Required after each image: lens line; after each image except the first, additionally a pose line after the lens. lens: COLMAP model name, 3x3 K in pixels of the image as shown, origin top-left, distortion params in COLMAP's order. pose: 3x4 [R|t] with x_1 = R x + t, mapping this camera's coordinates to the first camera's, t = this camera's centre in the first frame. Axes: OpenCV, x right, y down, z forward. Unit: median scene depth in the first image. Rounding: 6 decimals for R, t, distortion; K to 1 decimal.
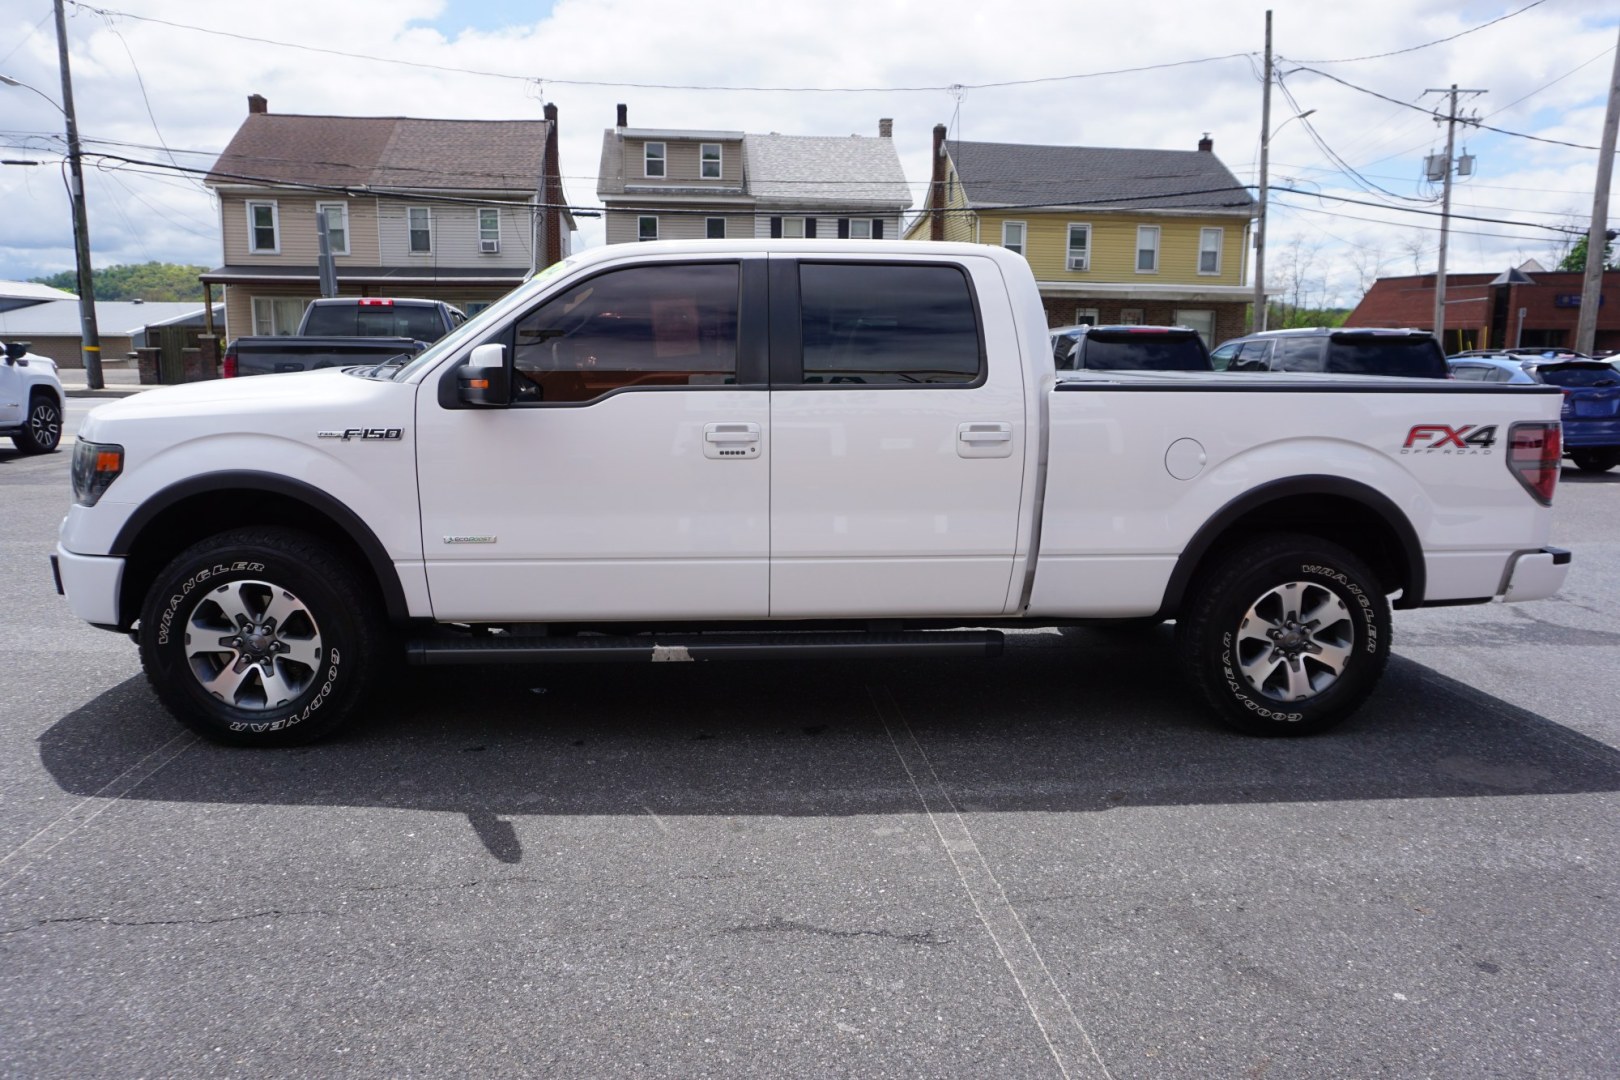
lens RADIAL K [[1088.9, 0, 802.4], [0, 1088.9, 534.5], [0, 0, 1]] dist [-0.047785, 0.037007]
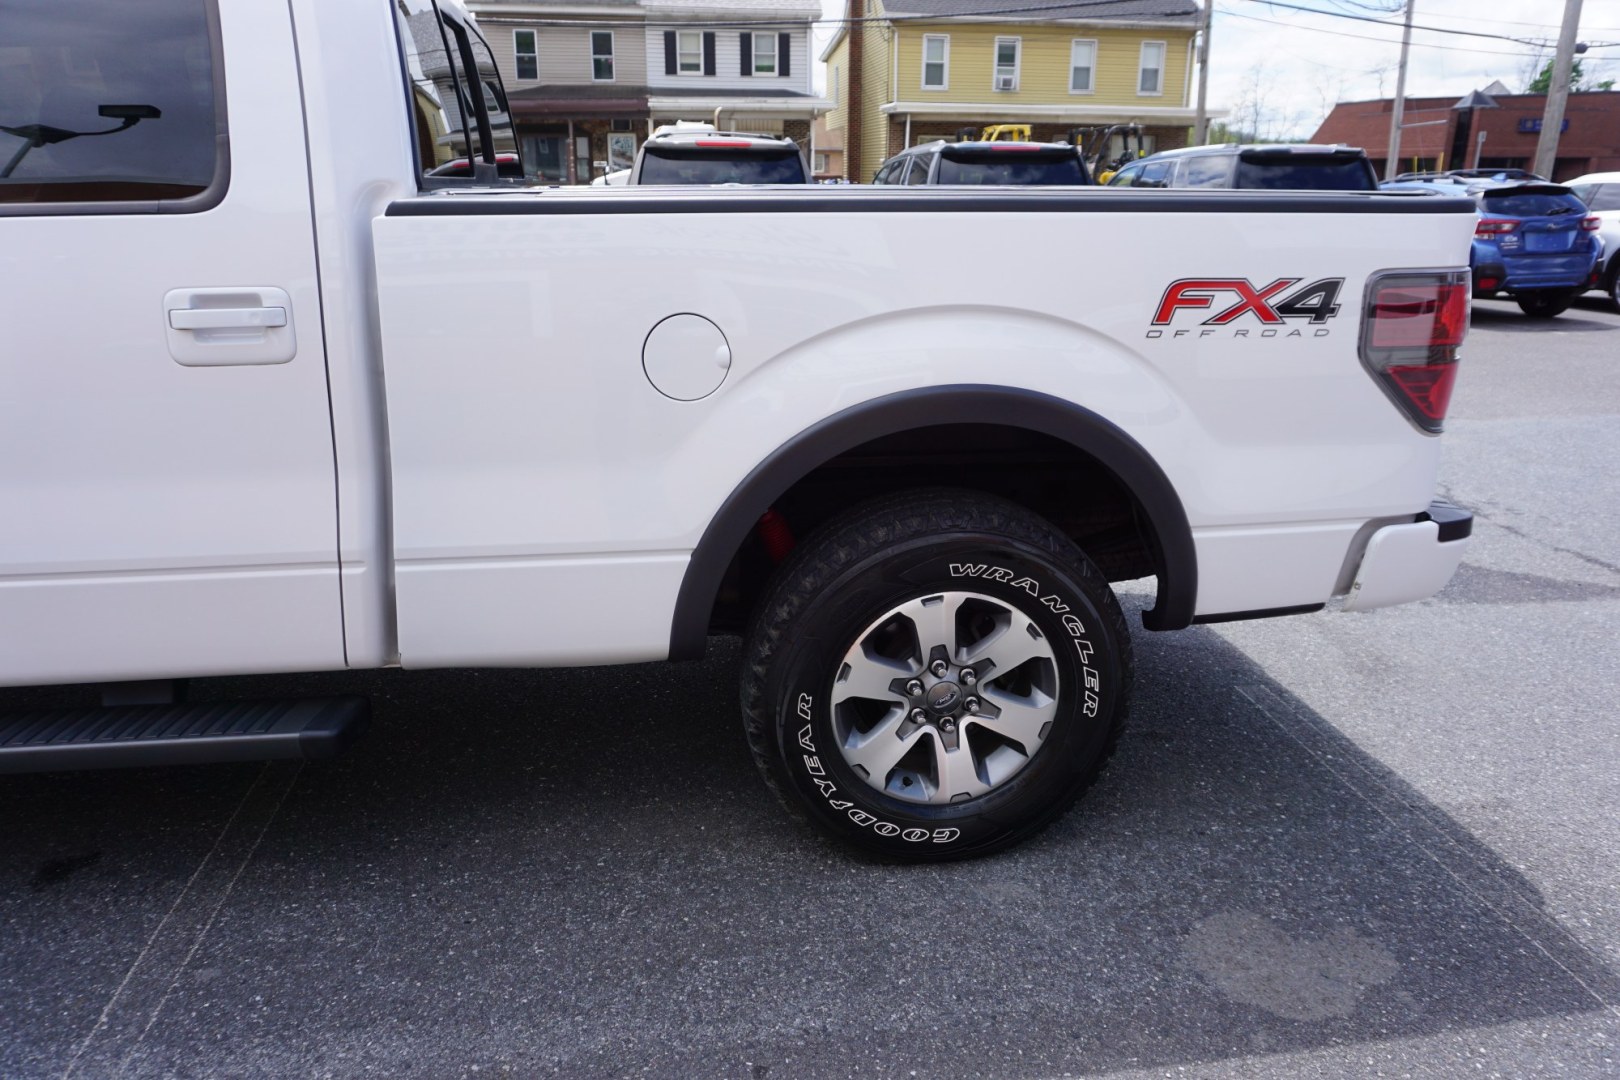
lens RADIAL K [[1088.9, 0, 803.0], [0, 1088.9, 535.1], [0, 0, 1]] dist [-0.047785, 0.037007]
pose [[0.999102, -0.019179, 0.037787, 0.370027], [0.013588, 0.989625, 0.143030, -0.057536], [-0.040138, -0.142389, 0.988997, 0.491938]]
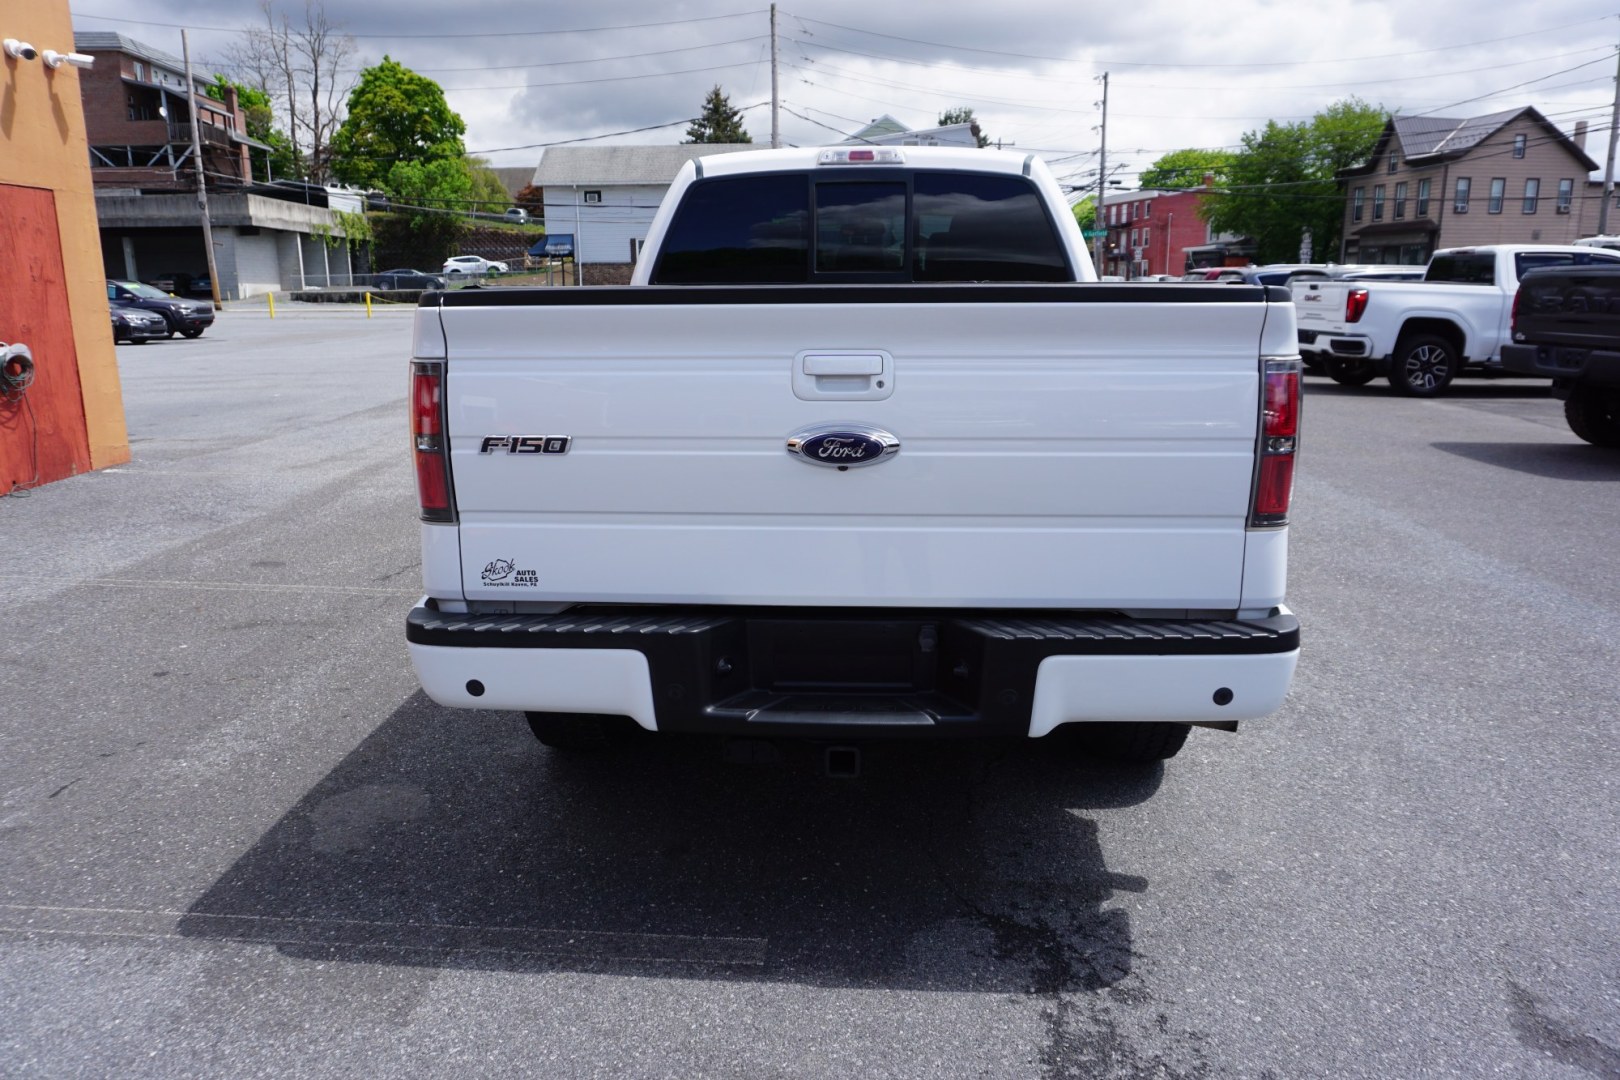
lens RADIAL K [[1088.9, 0, 805.4], [0, 1088.9, 537.4], [0, 0, 1]] dist [-0.047785, 0.037007]
pose [[-0.150895, 0.210365, -0.965908, 1.207094], [-0.164744, 0.958080, 0.234396, -0.177885], [0.974726, 0.194497, -0.109914, 1.264457]]
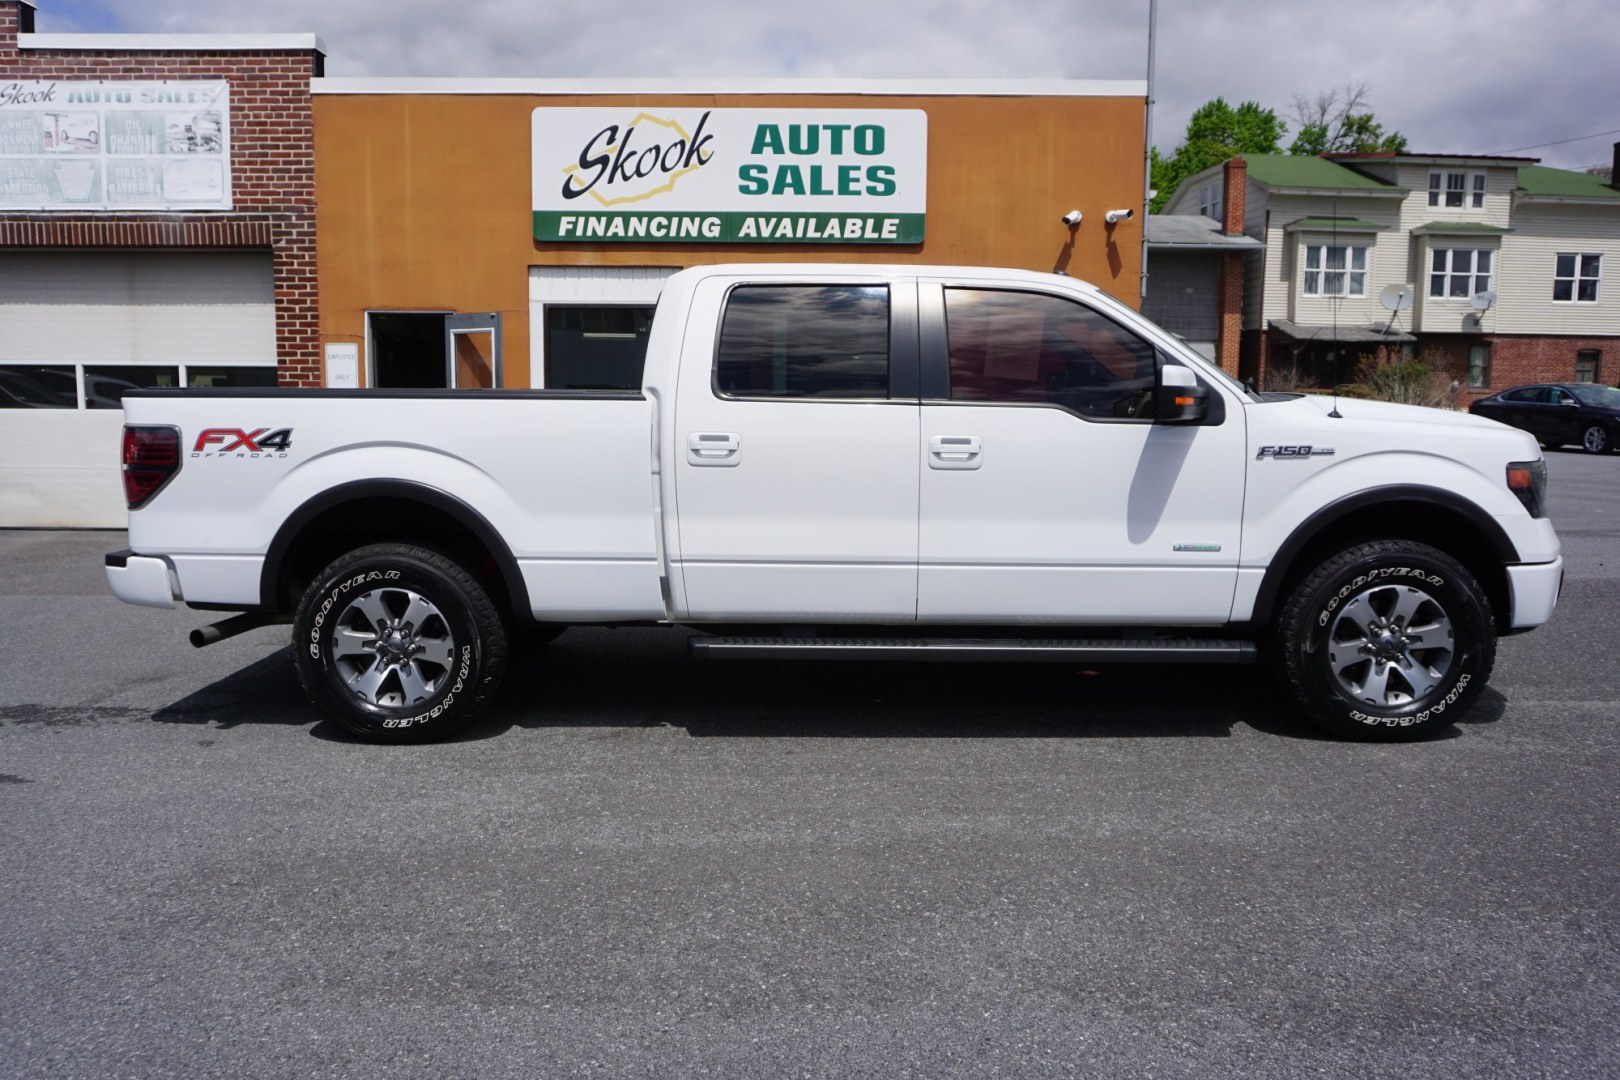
lens RADIAL K [[1181.3, 0, 799.1], [0, 1181.3, 537.0], [0, 0, 1]] dist [-0.037184, 0.029501]
pose [[-0.993982, -0.029492, 0.105498, -0.072913], [0.002699, 0.956191, 0.292731, -0.396787], [-0.109509, 0.291254, -0.950357, 2.418695]]
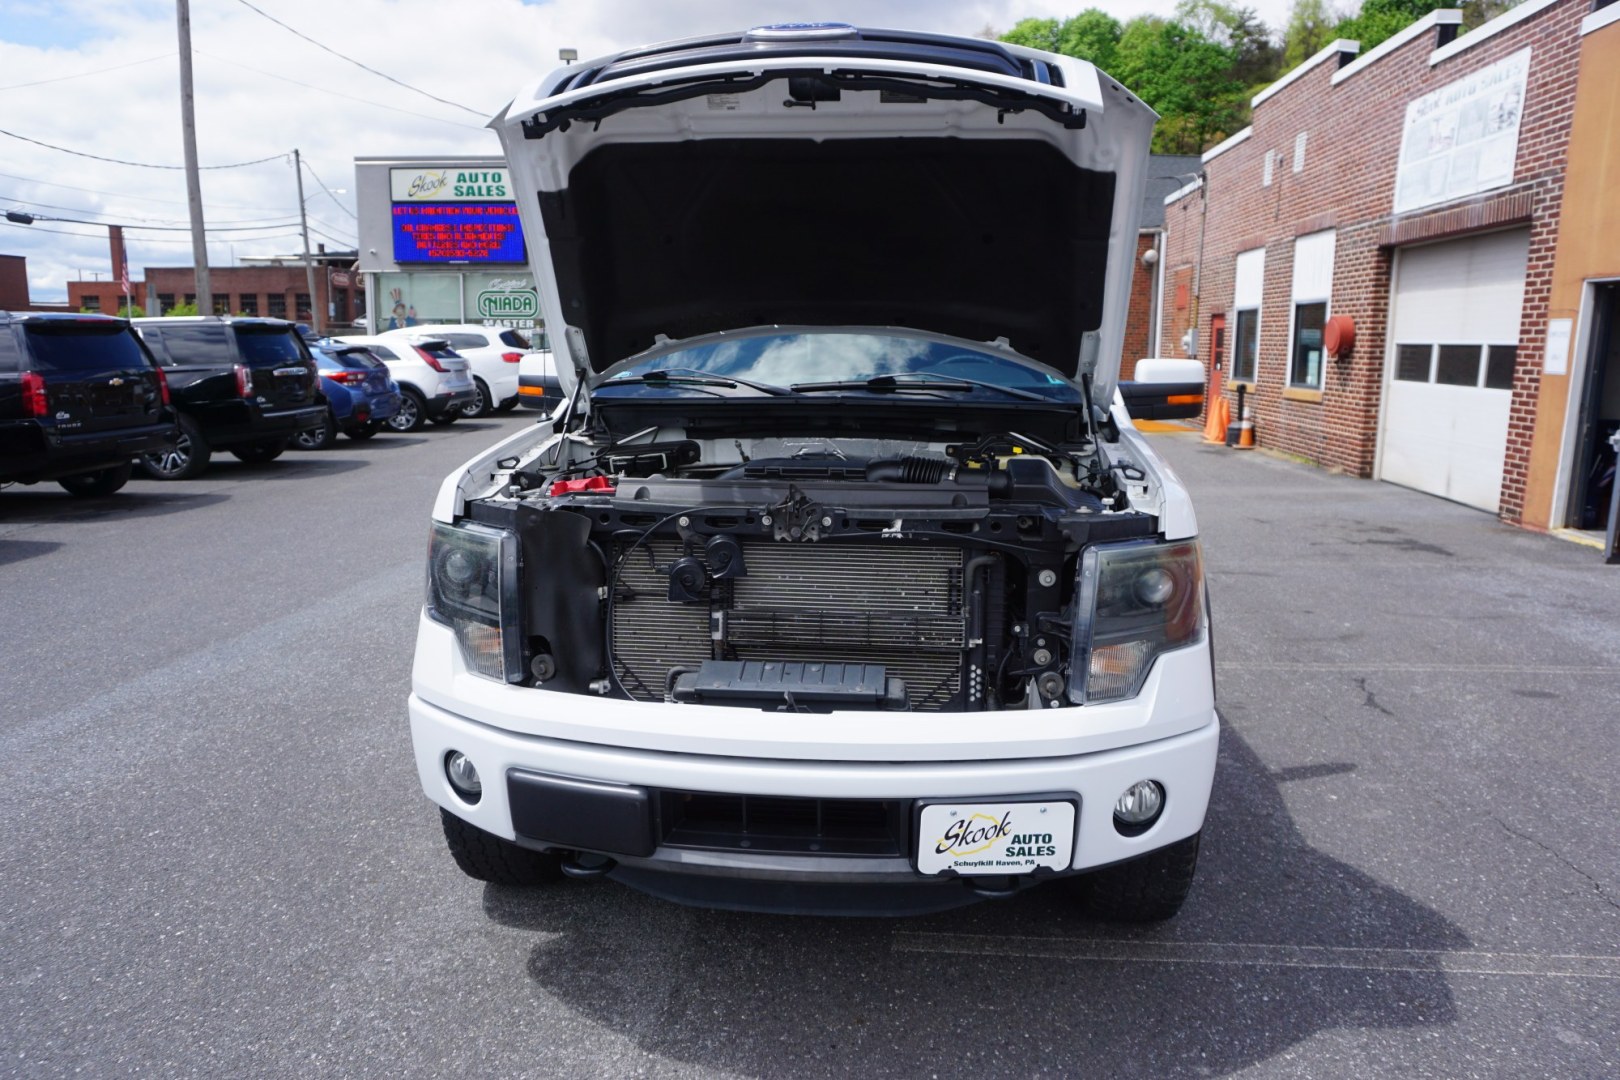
lens RADIAL K [[1088.9, 0, 810.5], [0, 1088.9, 535.8], [0, 0, 1]] dist [-0.047785, 0.037007]
pose [[0.183212, -0.182216, 0.966039, -1.164815], [0.161747, 0.974867, 0.153205, -0.194238], [-0.969676, 0.128185, 0.208080, 0.977294]]
